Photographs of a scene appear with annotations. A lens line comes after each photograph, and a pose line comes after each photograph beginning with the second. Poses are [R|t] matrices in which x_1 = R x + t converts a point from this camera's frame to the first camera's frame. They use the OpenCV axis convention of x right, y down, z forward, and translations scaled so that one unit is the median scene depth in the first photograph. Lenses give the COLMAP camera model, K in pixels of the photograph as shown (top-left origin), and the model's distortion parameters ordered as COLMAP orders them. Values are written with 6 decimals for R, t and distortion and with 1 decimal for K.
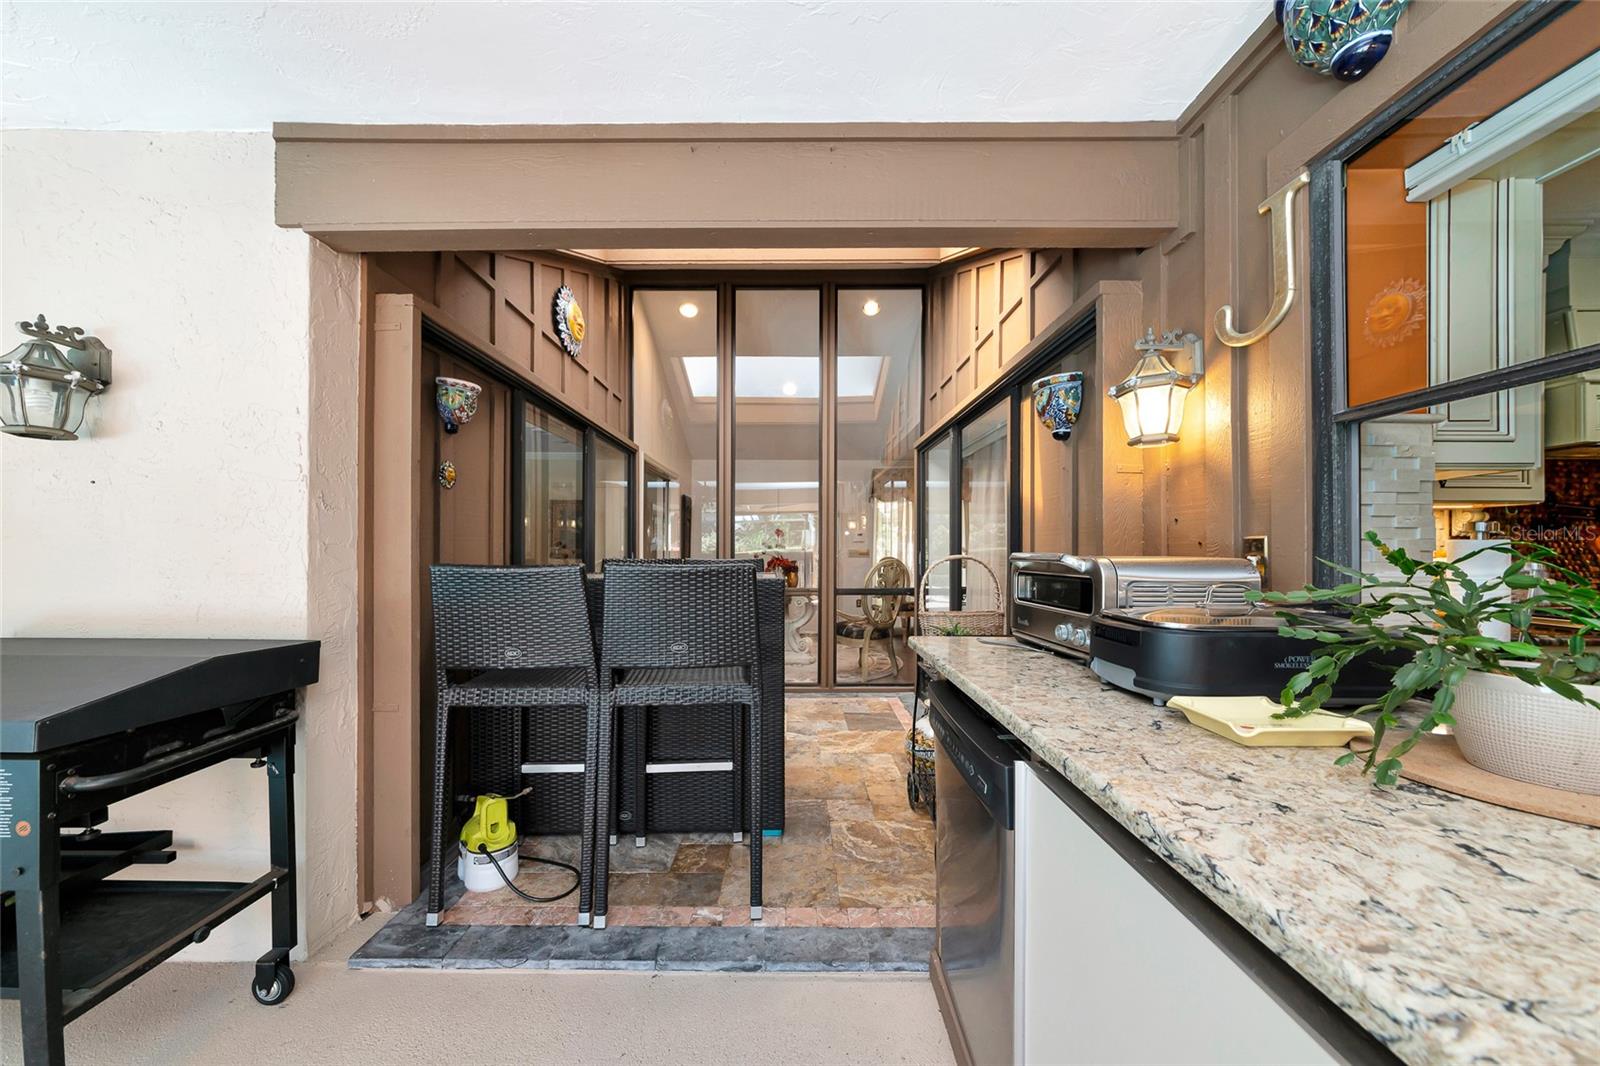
lens RADIAL K [[566.2, 0, 801.0], [0, 566.2, 549.0], [0, 0, 1]] dist [-0.001456, 0.000440]
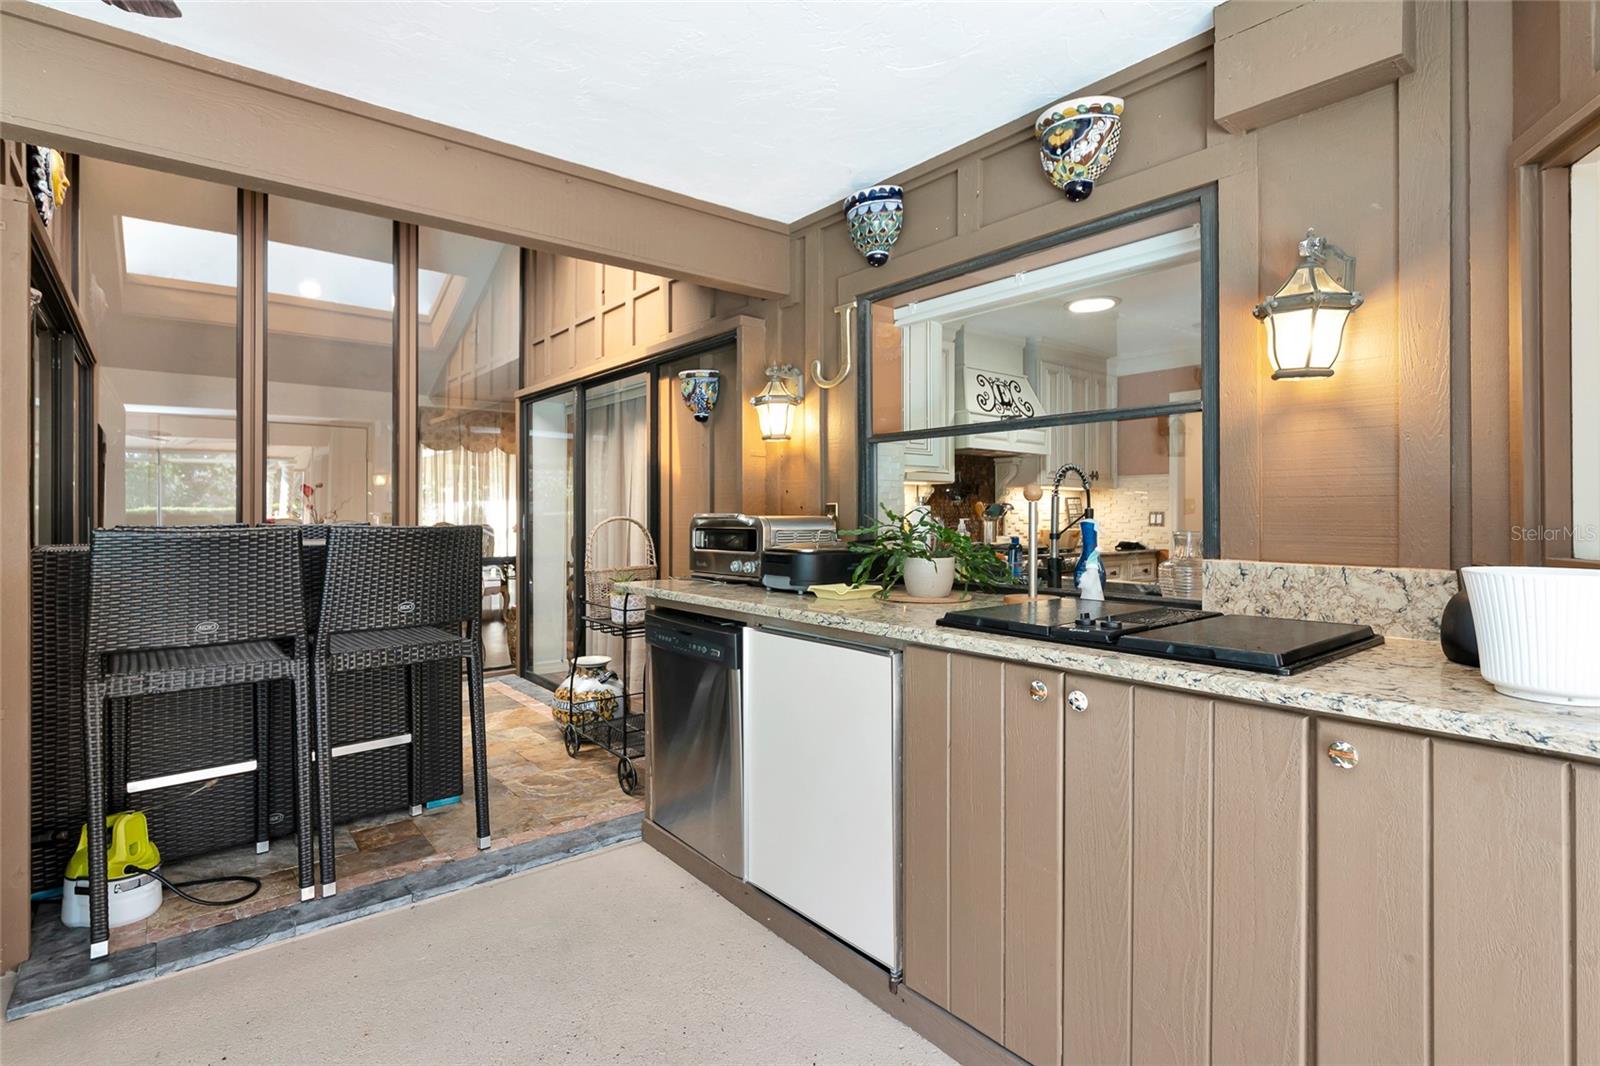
lens RADIAL K [[781.6, 0, 791.5], [0, 781.6, 517.6], [0, 0, 1]] dist [0.048186, 0.000428]
pose [[0.778735, -0.005870, 0.627326, -0.632366], [0.001785, 0.999973, 0.007141, 0.003324], [-0.627351, -0.004441, 0.778724, -0.619516]]
